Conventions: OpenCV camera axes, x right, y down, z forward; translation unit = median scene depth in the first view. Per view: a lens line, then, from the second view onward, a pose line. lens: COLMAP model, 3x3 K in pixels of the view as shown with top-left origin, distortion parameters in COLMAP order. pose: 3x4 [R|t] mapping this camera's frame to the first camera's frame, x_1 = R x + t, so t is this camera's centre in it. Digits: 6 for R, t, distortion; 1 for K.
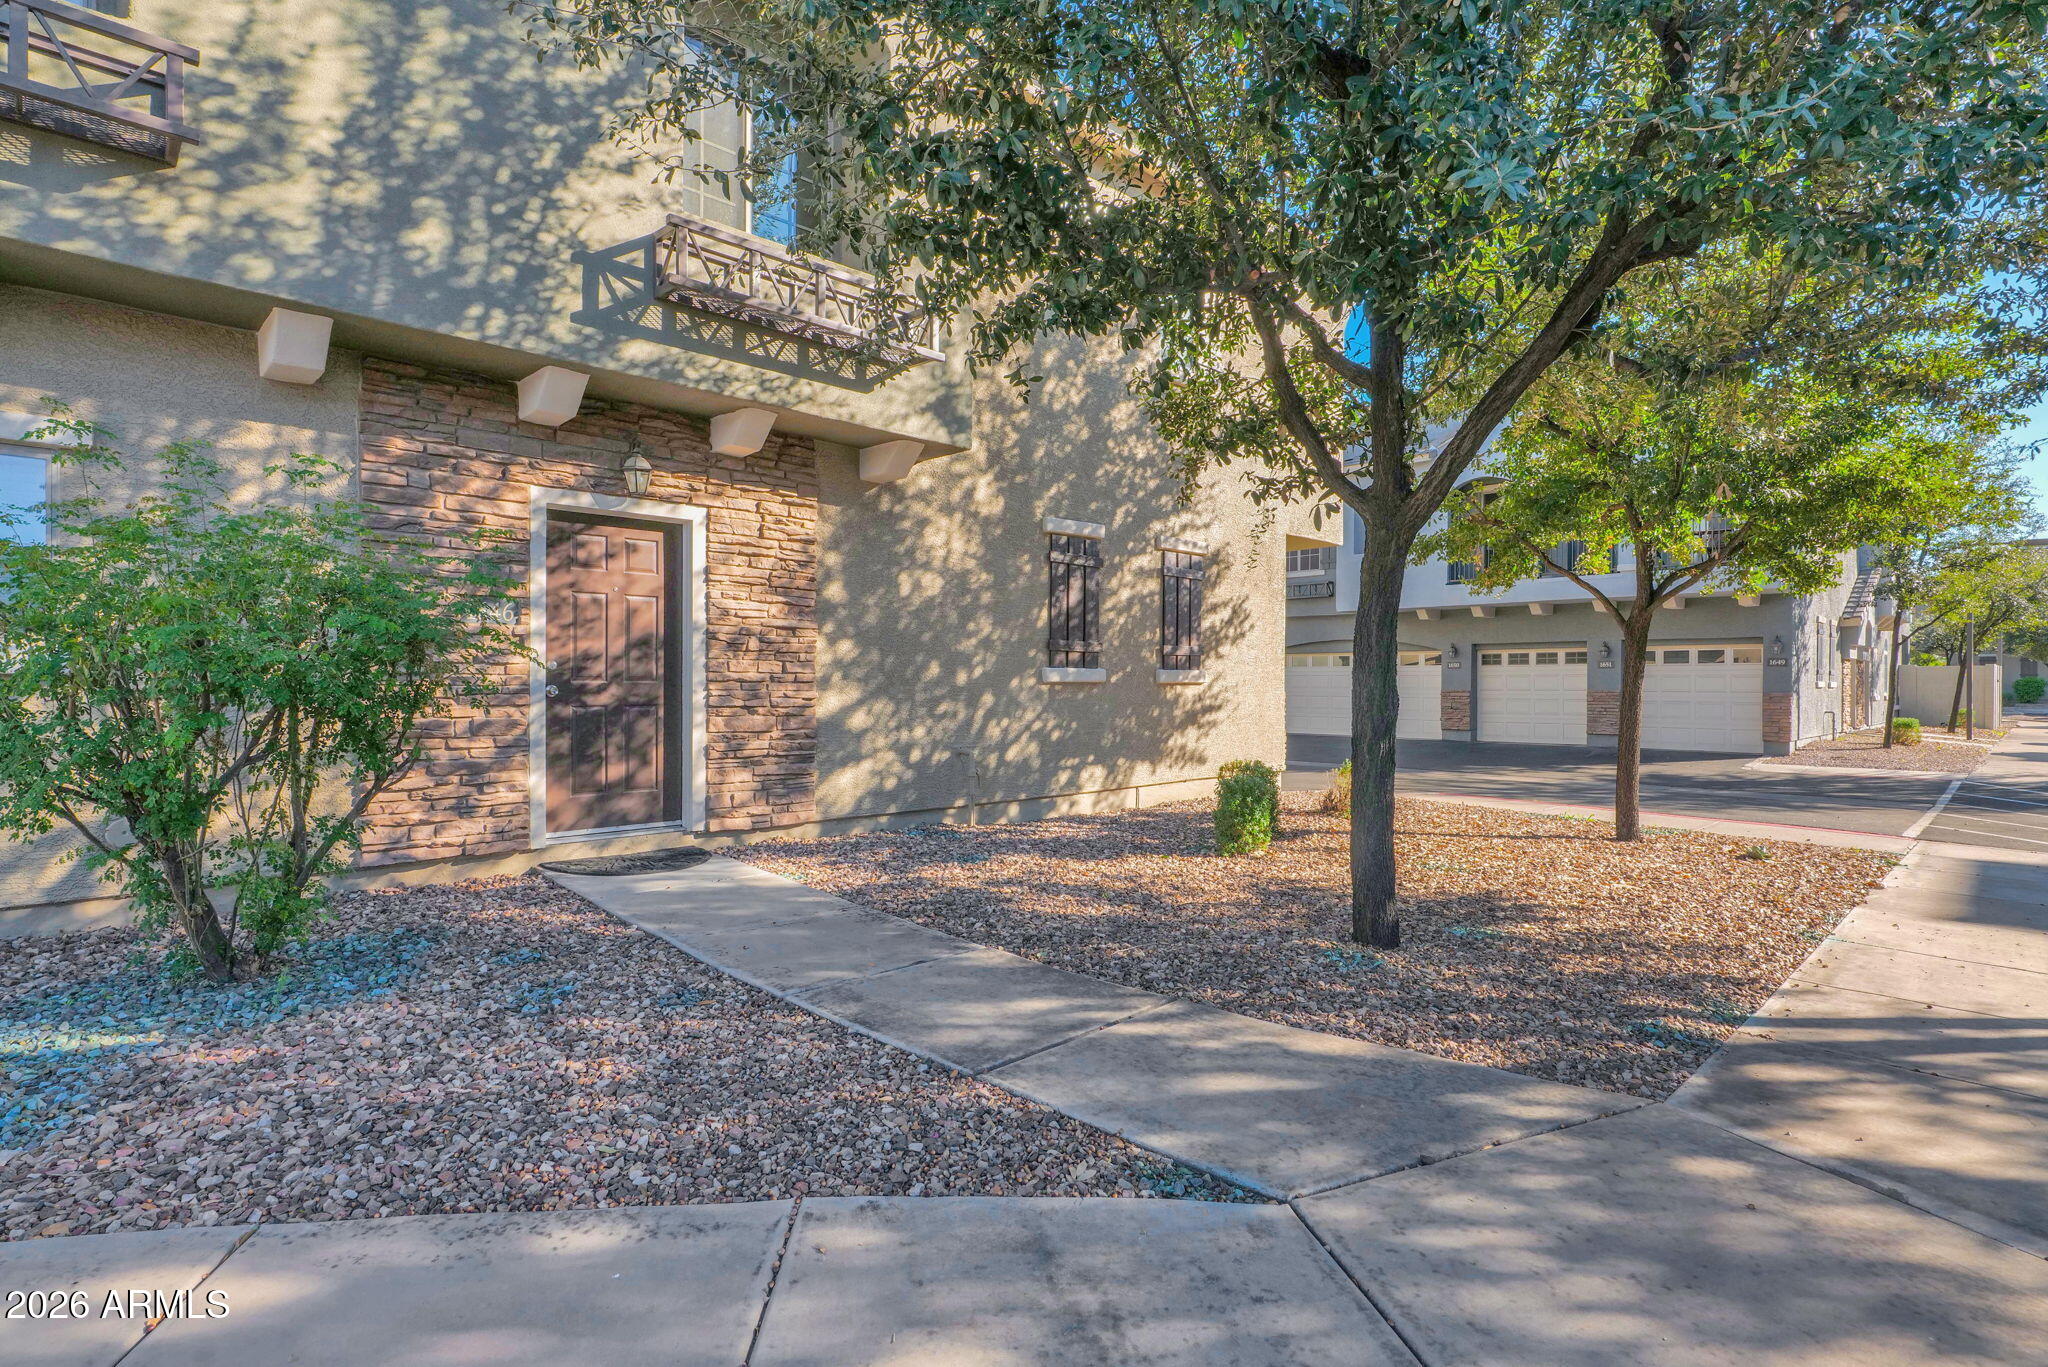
lens RADIAL K [[1005.8, 0, 1022.3], [0, 1005.8, 680.4], [0, 0, 1]] dist [-0.003482, -0.000395]
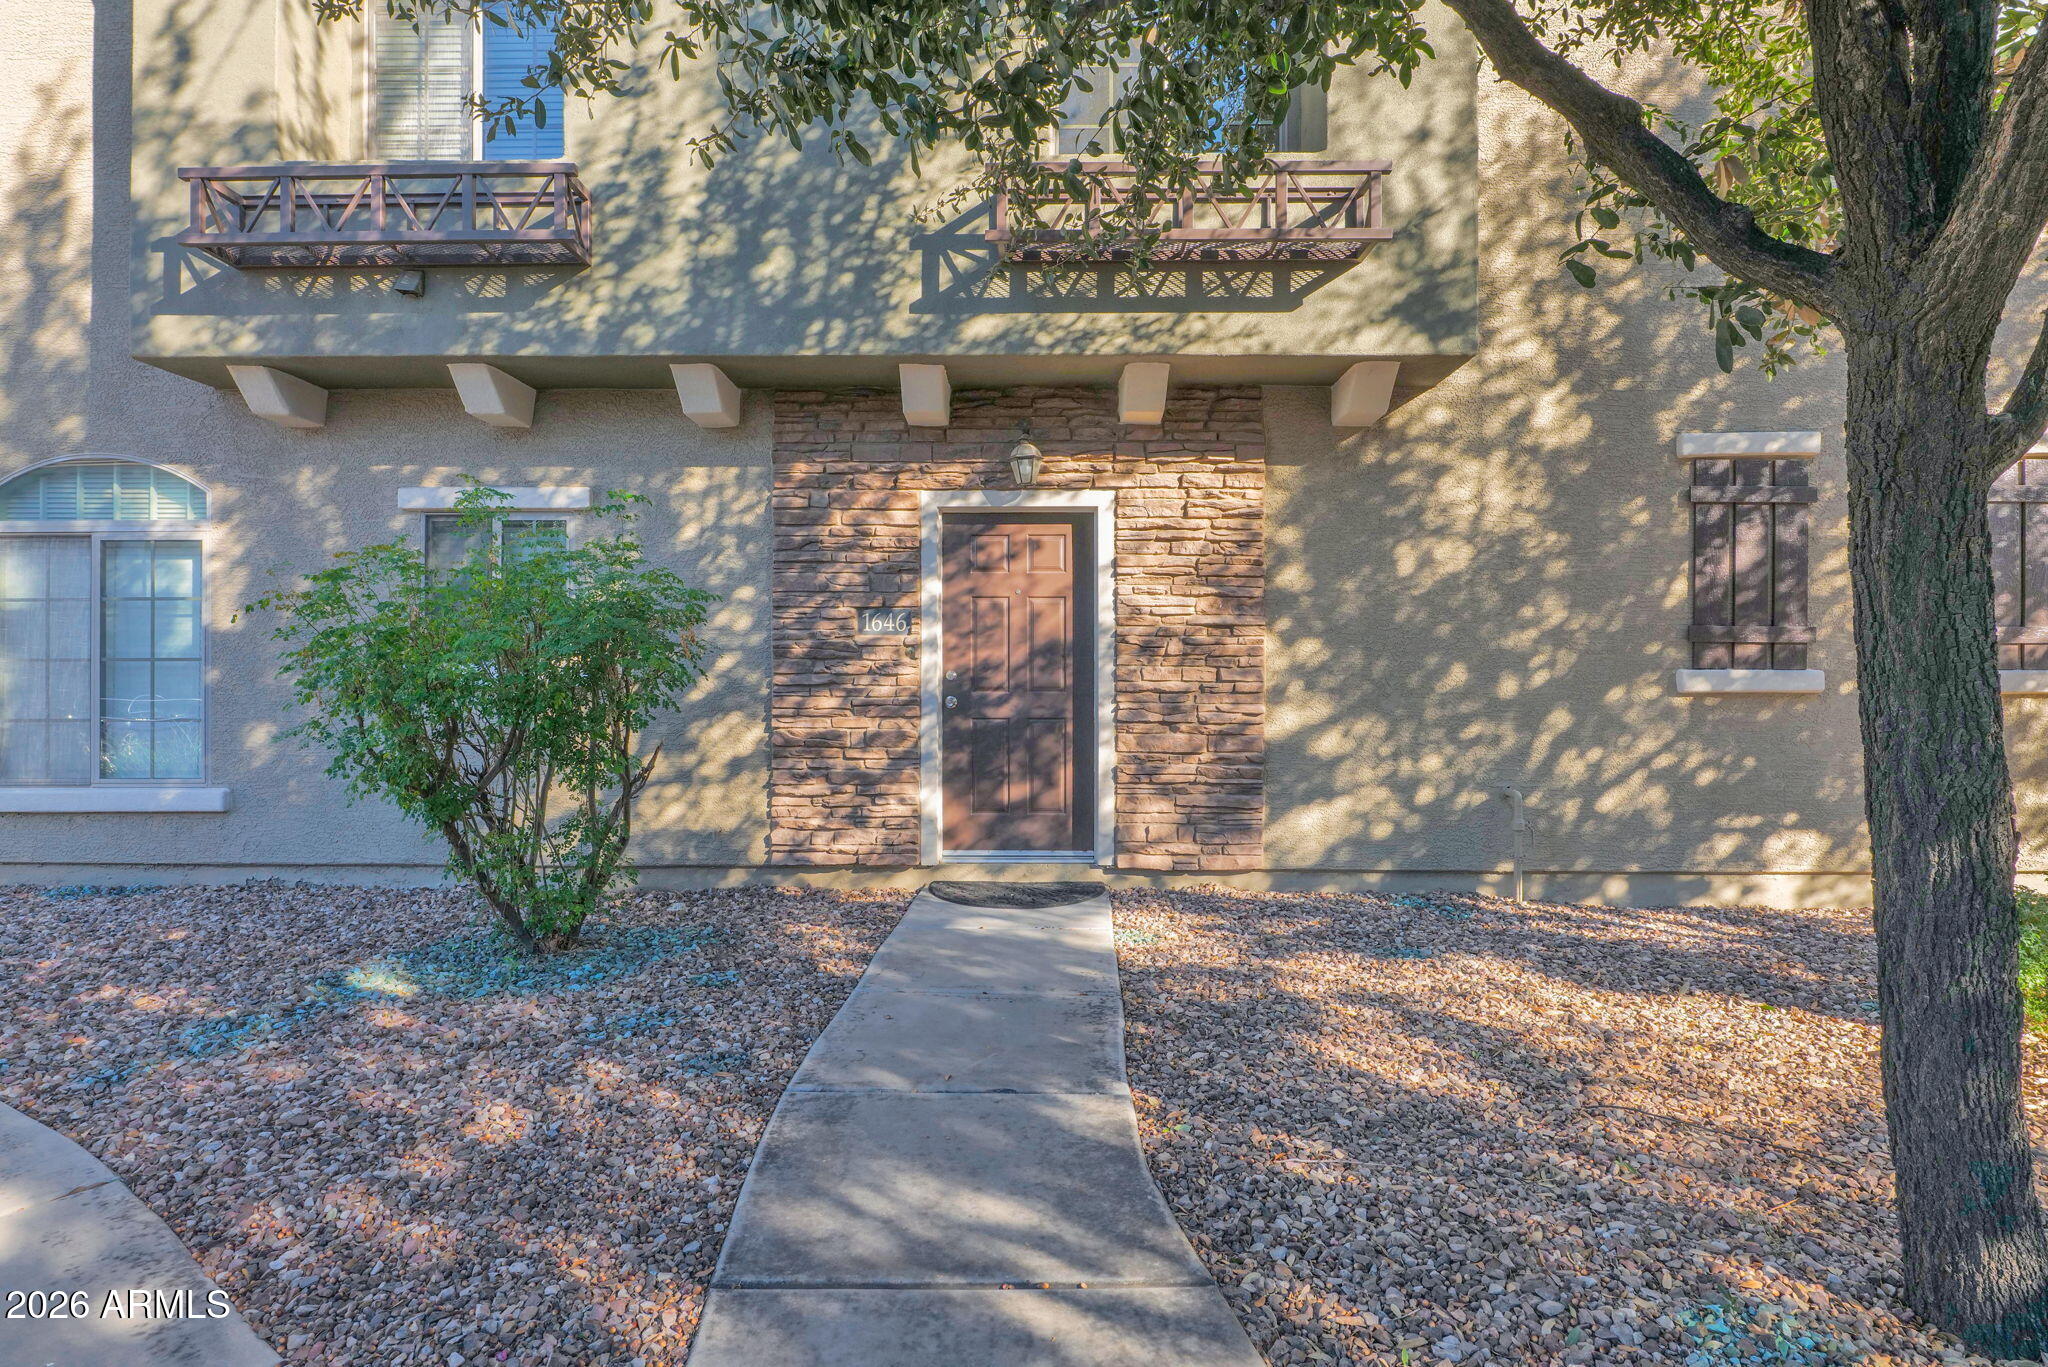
lens RADIAL K [[1080.9, 0, 1024.0], [0, 1080.9, 678.6], [0, 0, 1]] dist [-0.007526, 0.000962]
pose [[0.705616, -0.006057, -0.708569, 0.296819], [0.001671, 0.999975, -0.006884, -0.004778], [0.708593, 0.003673, 0.705608, 0.307938]]
